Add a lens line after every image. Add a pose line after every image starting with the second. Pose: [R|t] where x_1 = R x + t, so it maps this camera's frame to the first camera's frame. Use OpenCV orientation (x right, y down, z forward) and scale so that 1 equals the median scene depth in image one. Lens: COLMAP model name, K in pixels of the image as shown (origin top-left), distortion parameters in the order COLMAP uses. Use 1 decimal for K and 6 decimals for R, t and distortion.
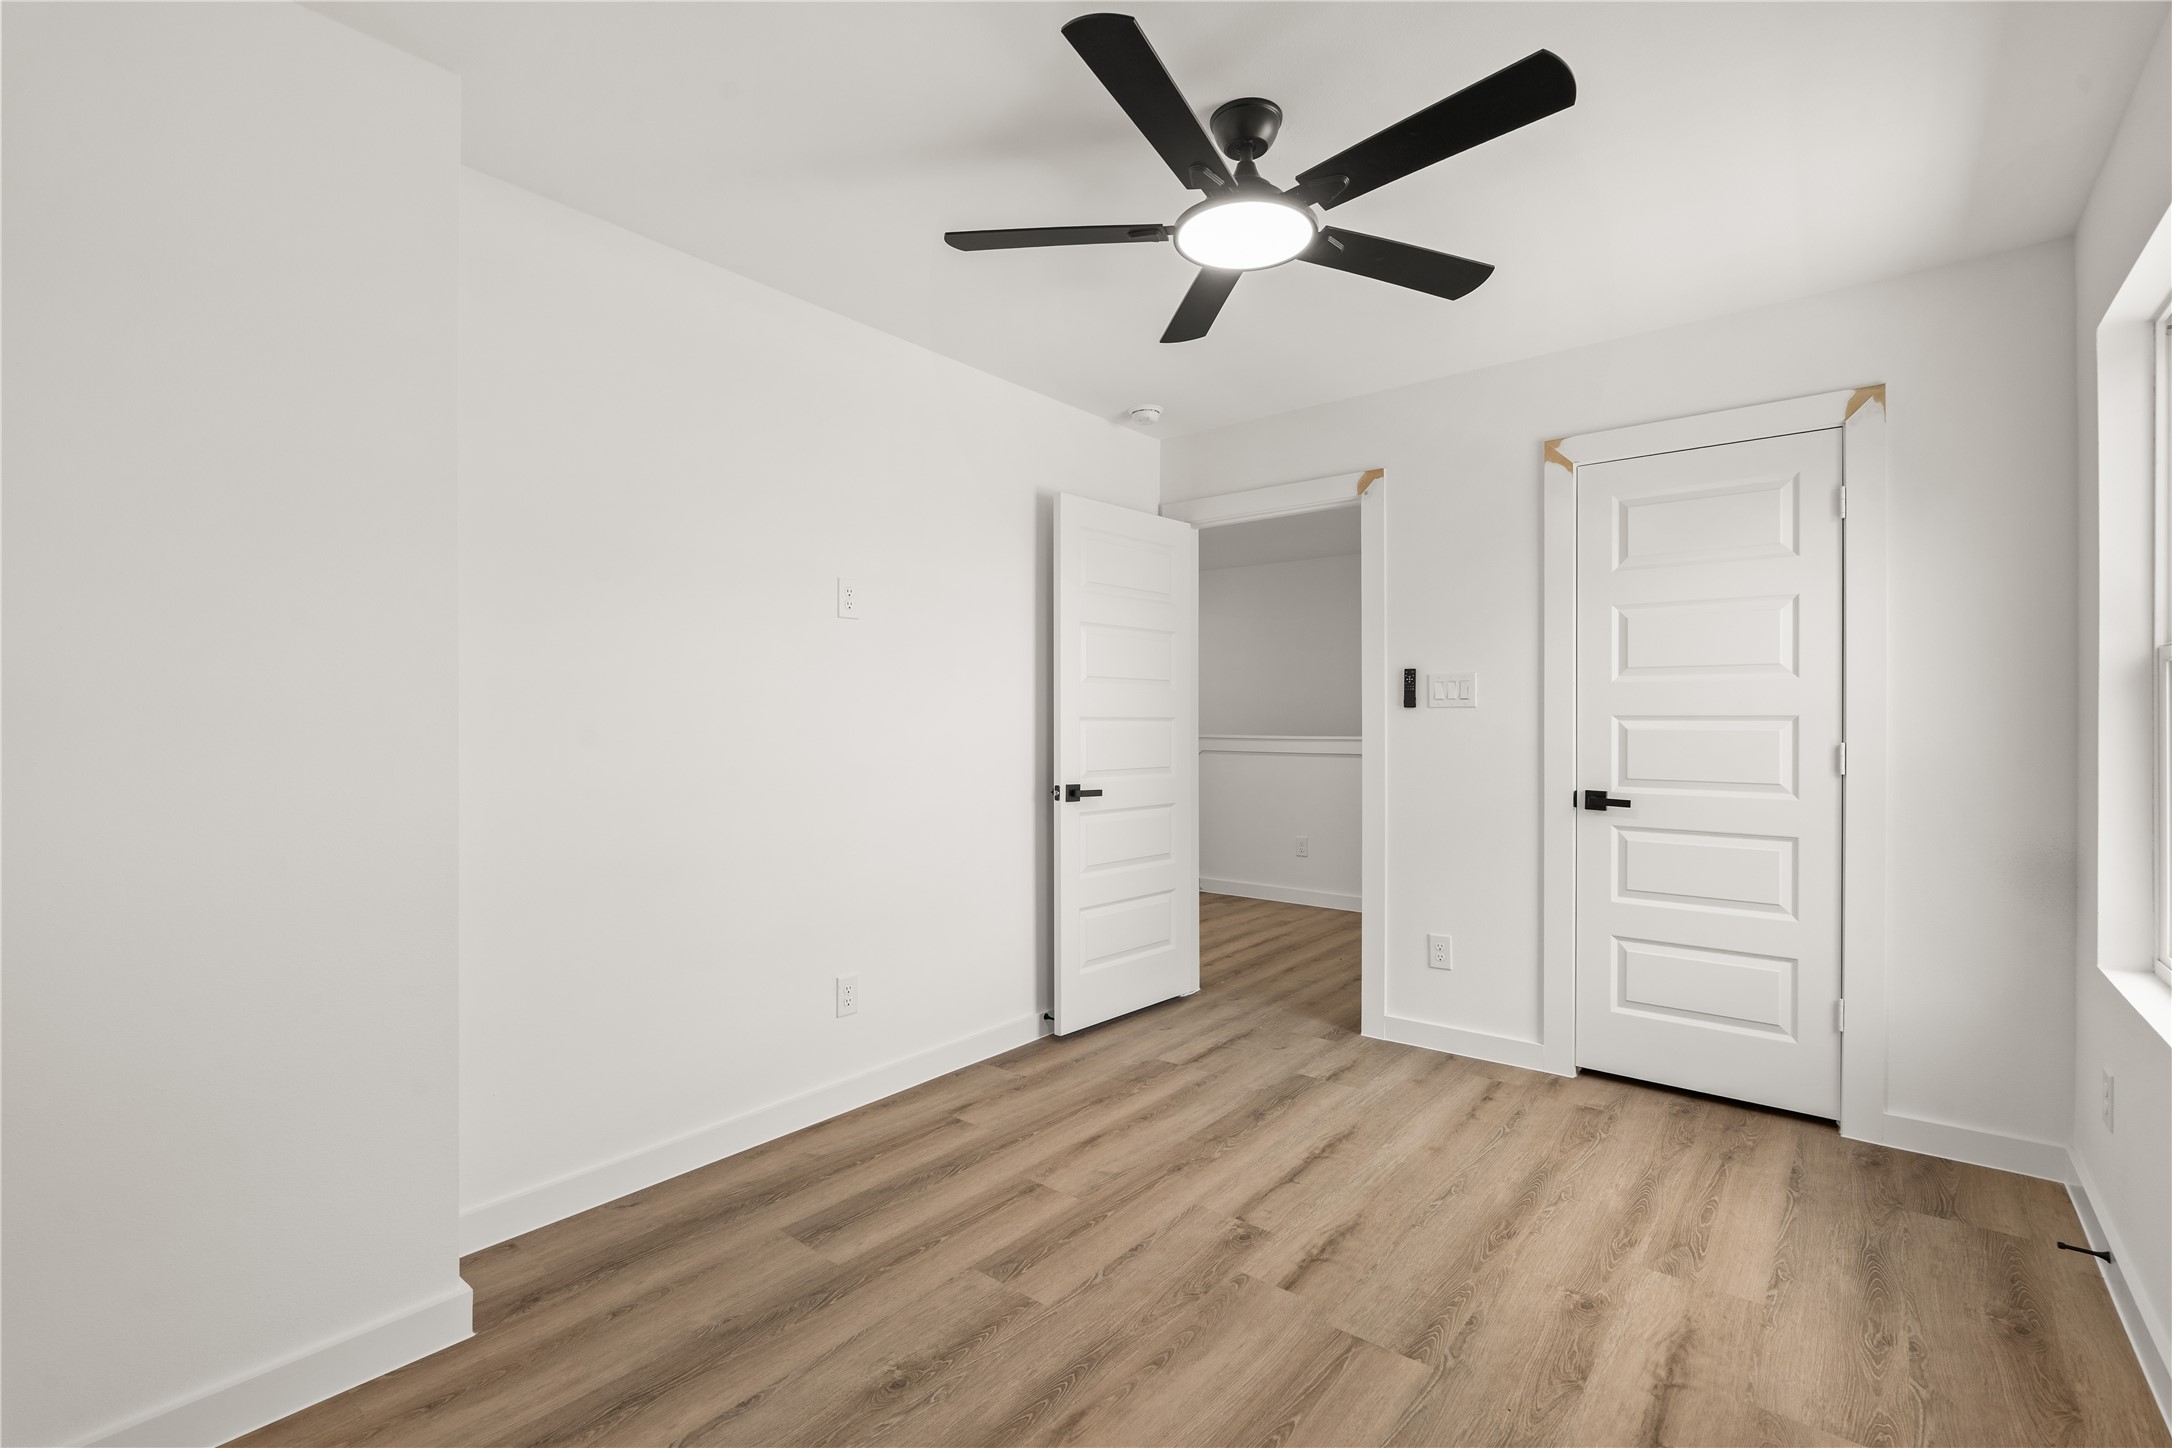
lens RADIAL K [[974.8, 0, 1084.5], [0, 974.8, 720.7], [0, 0, 1]] dist [-0.005806, 0.000425]
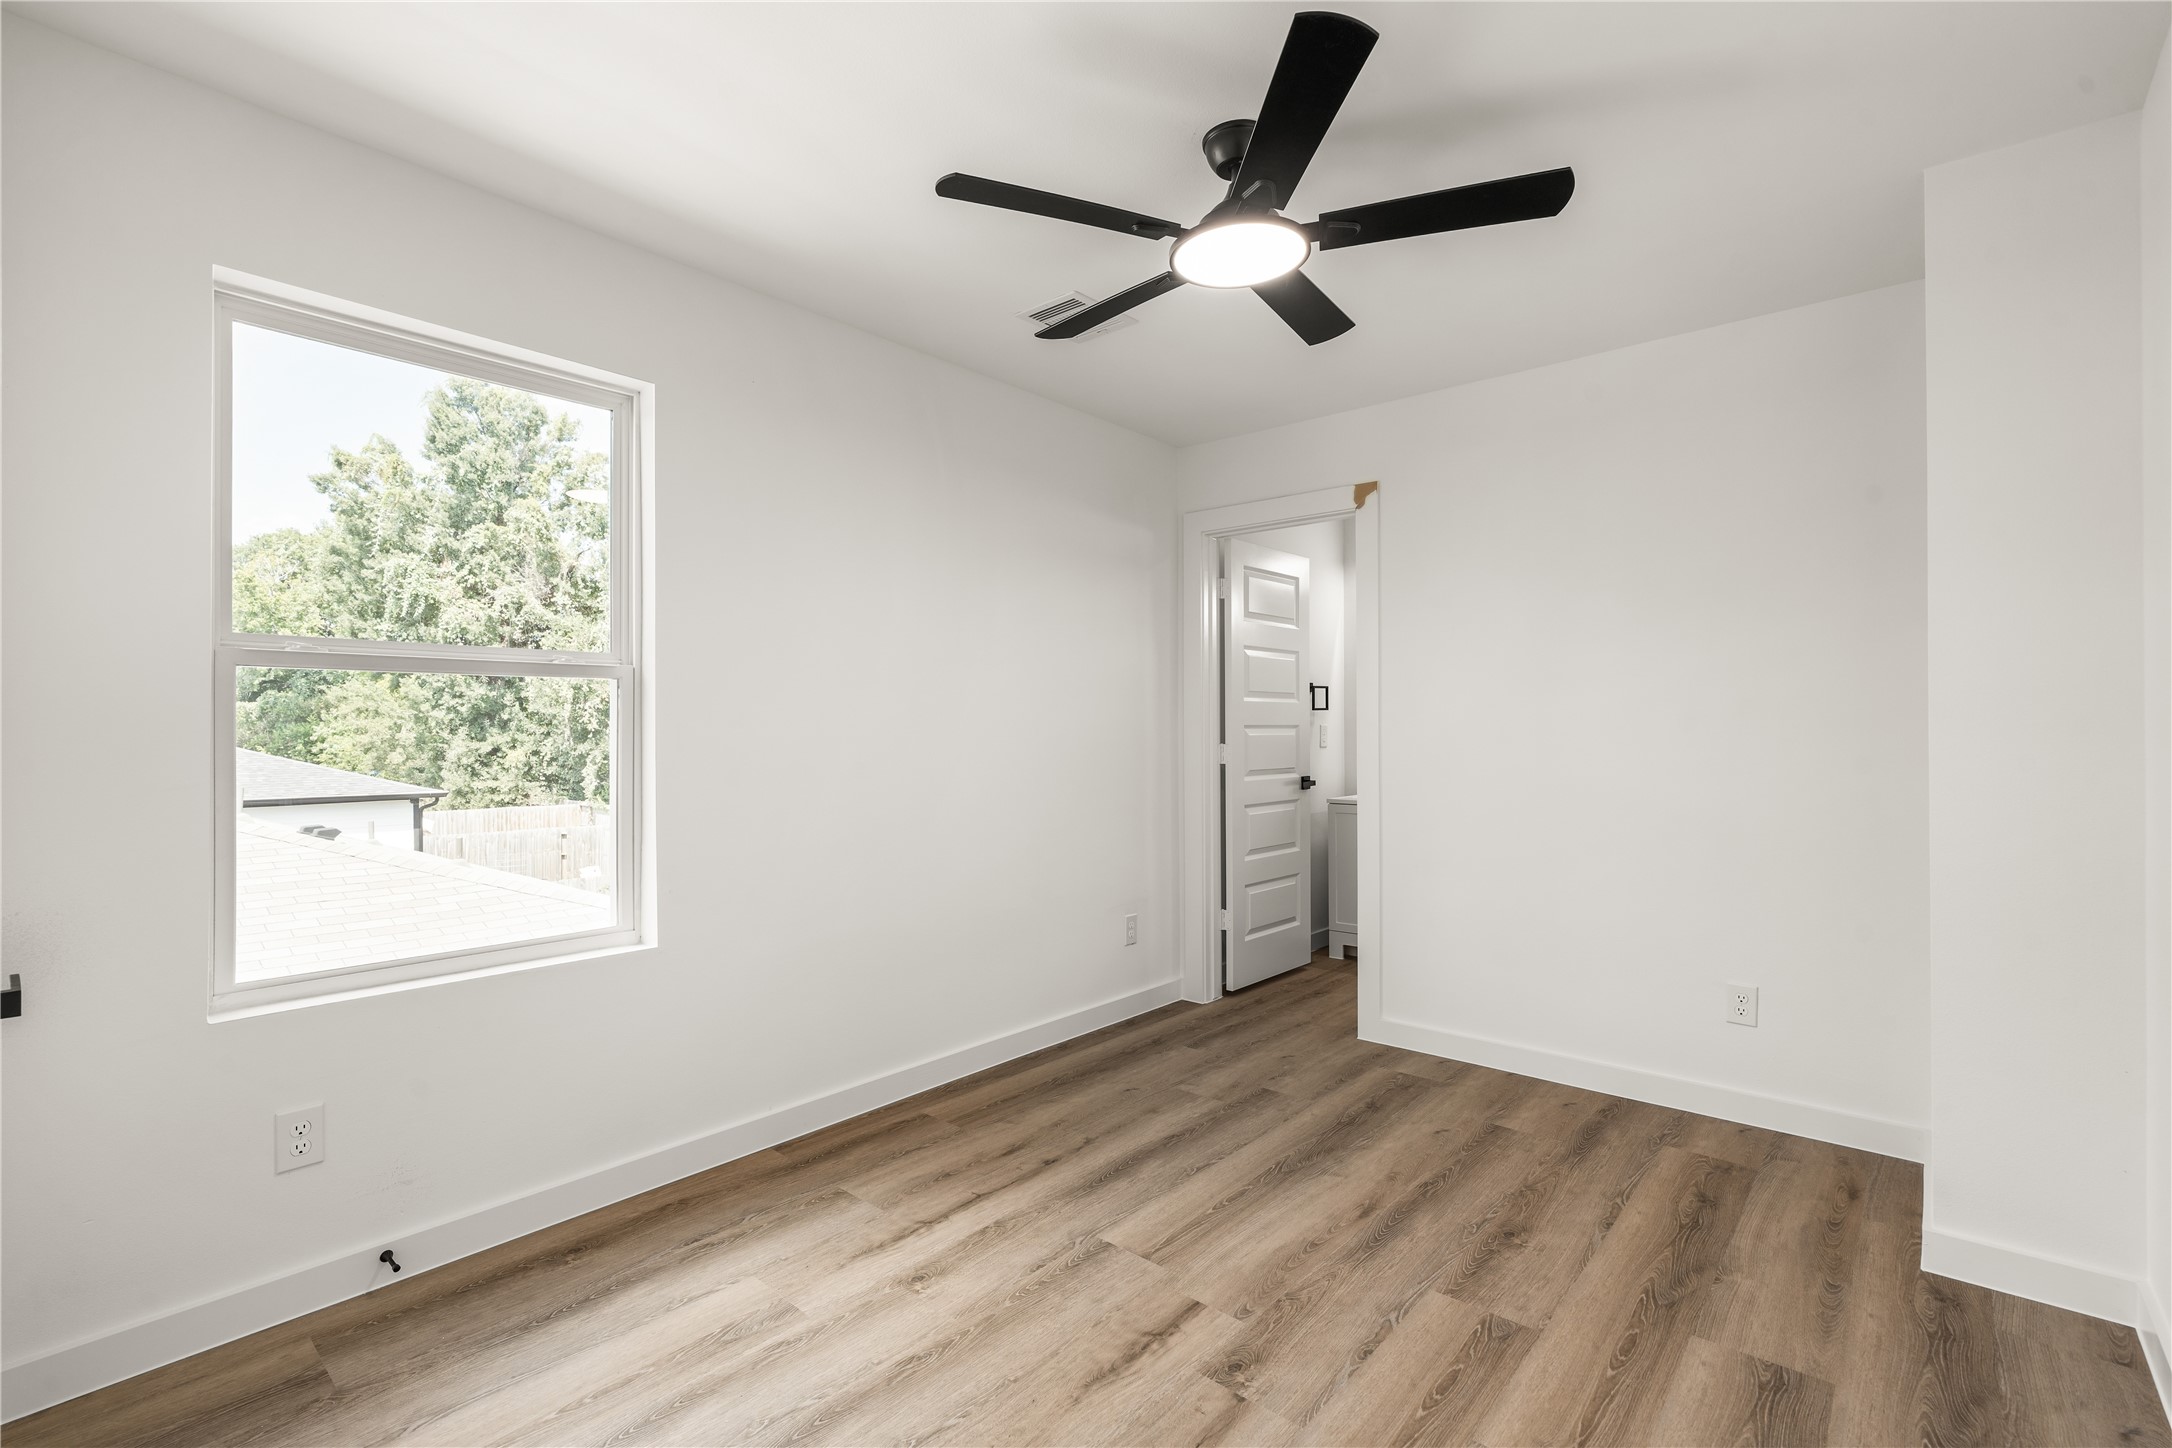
lens RADIAL K [[974.8, 0, 1084.5], [0, 974.8, 720.7], [0, 0, 1]] dist [-0.005806, 0.000425]
pose [[-0.999414, -0.000408, 0.034229, 0.291242], [-0.000632, 0.999978, -0.006538, -0.002901], [-0.034225, -0.006556, -0.999393, 2.014110]]
